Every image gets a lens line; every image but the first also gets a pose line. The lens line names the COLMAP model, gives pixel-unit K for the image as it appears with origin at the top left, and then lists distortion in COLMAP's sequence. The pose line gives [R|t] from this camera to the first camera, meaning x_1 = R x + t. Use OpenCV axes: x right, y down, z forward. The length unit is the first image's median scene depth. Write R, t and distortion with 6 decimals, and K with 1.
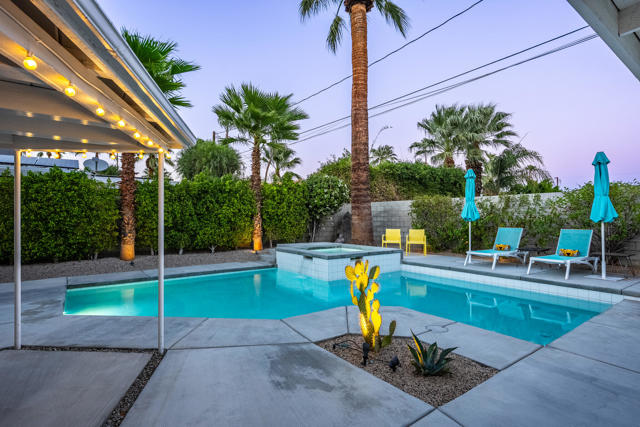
lens RADIAL K [[326.7, 0, 320.0], [0, 326.7, 213.5], [0, 0, 1]] dist [0.000096, -0.000215]
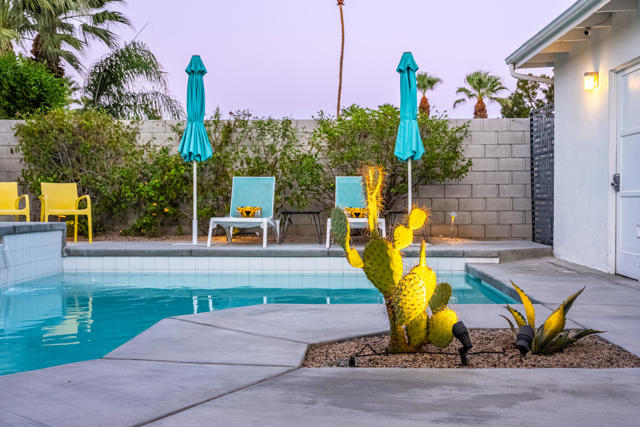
lens RADIAL K [[721.3, 0, 320.0], [0, 721.3, 213.5], [0, 0, 1]] dist [0.005780, 0.007934]
pose [[0.618224, -0.008880, 0.785952, -0.250774], [-0.013300, 0.999675, 0.021756, 0.068378], [-0.785890, -0.023904, 0.617905, 0.160087]]
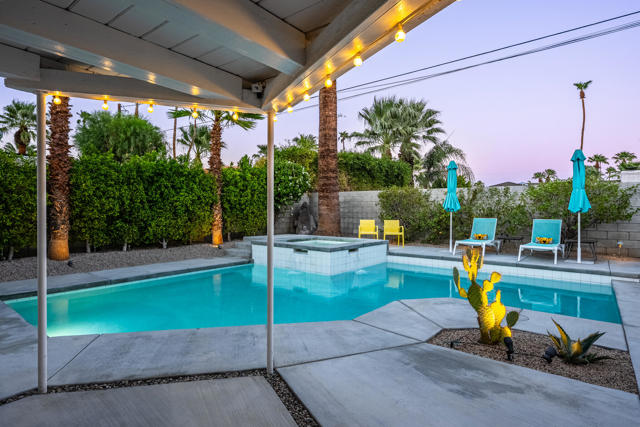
lens RADIAL K [[343.5, 0, 320.0], [0, 343.5, 213.5], [0, 0, 1]] dist [-0.001630, 0.000730]
pose [[0.964783, 0.005457, 0.262989, -0.196818], [-0.011494, 0.999704, 0.021424, 0.009828], [-0.262794, -0.023692, 0.964561, 0.064603]]
